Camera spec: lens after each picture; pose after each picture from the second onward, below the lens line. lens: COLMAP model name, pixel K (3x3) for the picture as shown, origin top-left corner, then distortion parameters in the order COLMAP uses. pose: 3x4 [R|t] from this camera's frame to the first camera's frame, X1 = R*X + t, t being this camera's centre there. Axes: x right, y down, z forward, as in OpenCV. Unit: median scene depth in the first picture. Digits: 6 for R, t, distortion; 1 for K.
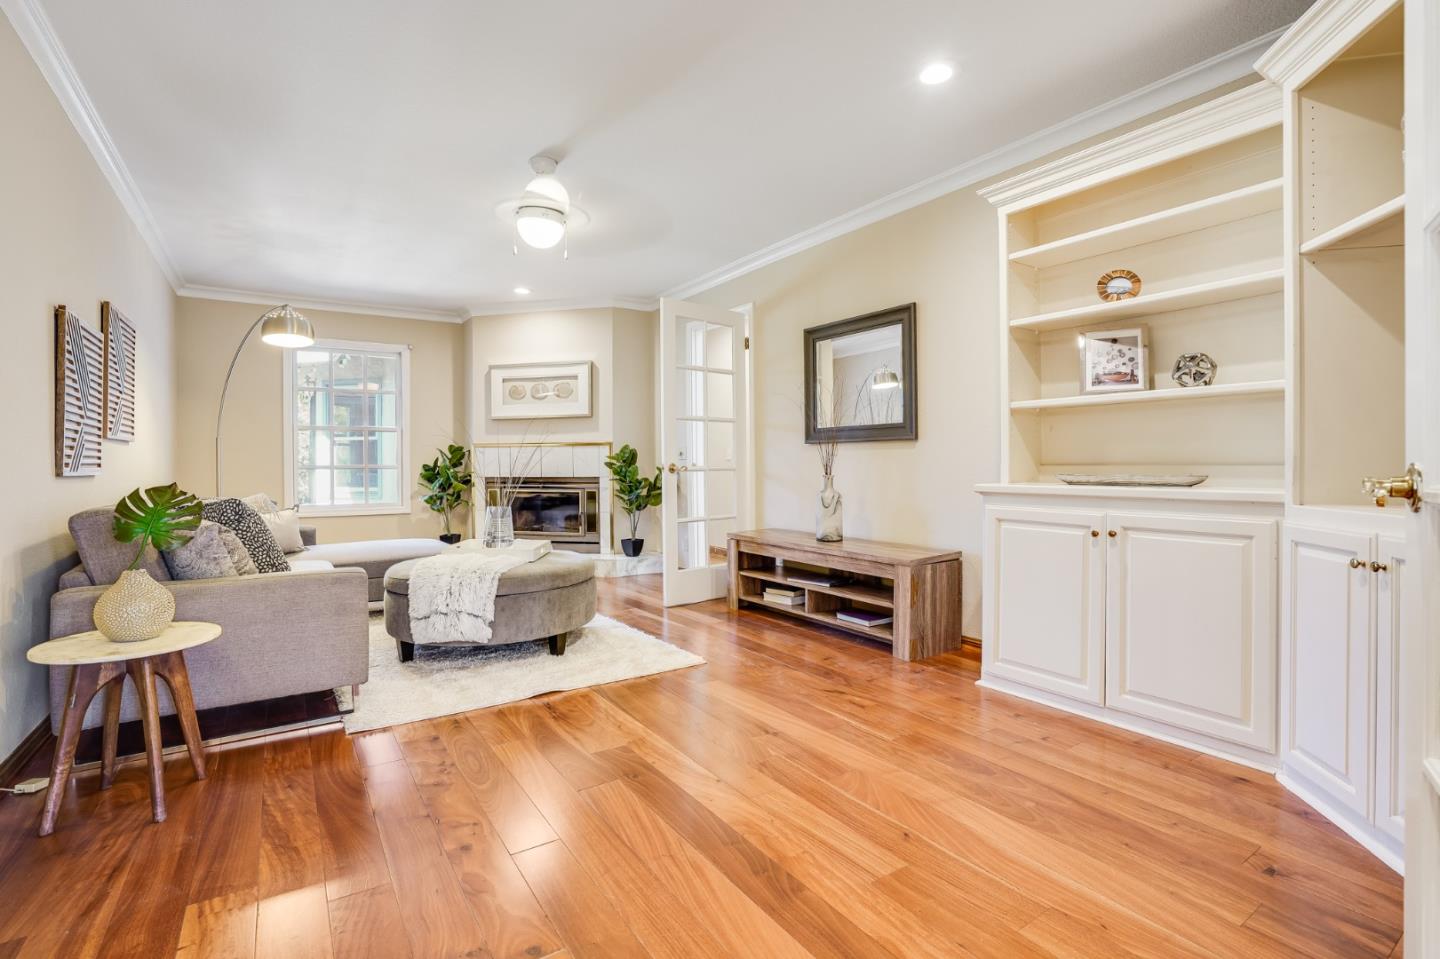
lens RADIAL K [[670.9, 0, 716.7], [0, 670.9, 476.2], [0, 0, 1]] dist [-0.065242, 0.031250]
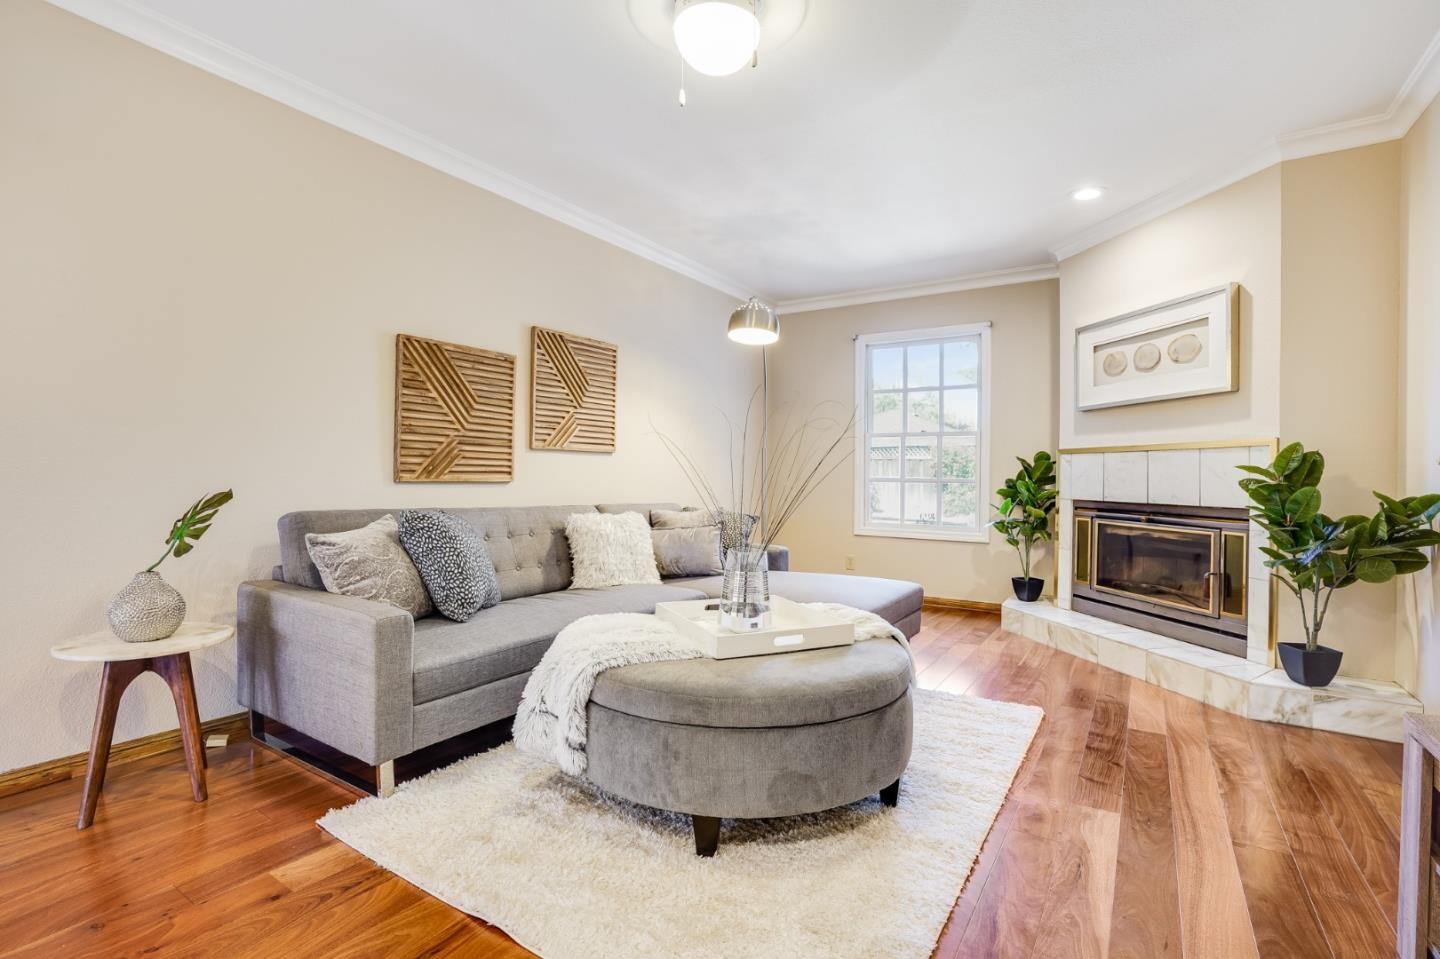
lens RADIAL K [[670.9, 0, 716.7], [0, 670.9, 476.2], [0, 0, 1]] dist [-0.065242, 0.031250]
pose [[0.388783, 0.010727, -0.921267, 0.123312], [-0.029864, 0.999554, -0.000965, -0.010545], [0.920845, 0.027887, 0.388930, 0.434867]]
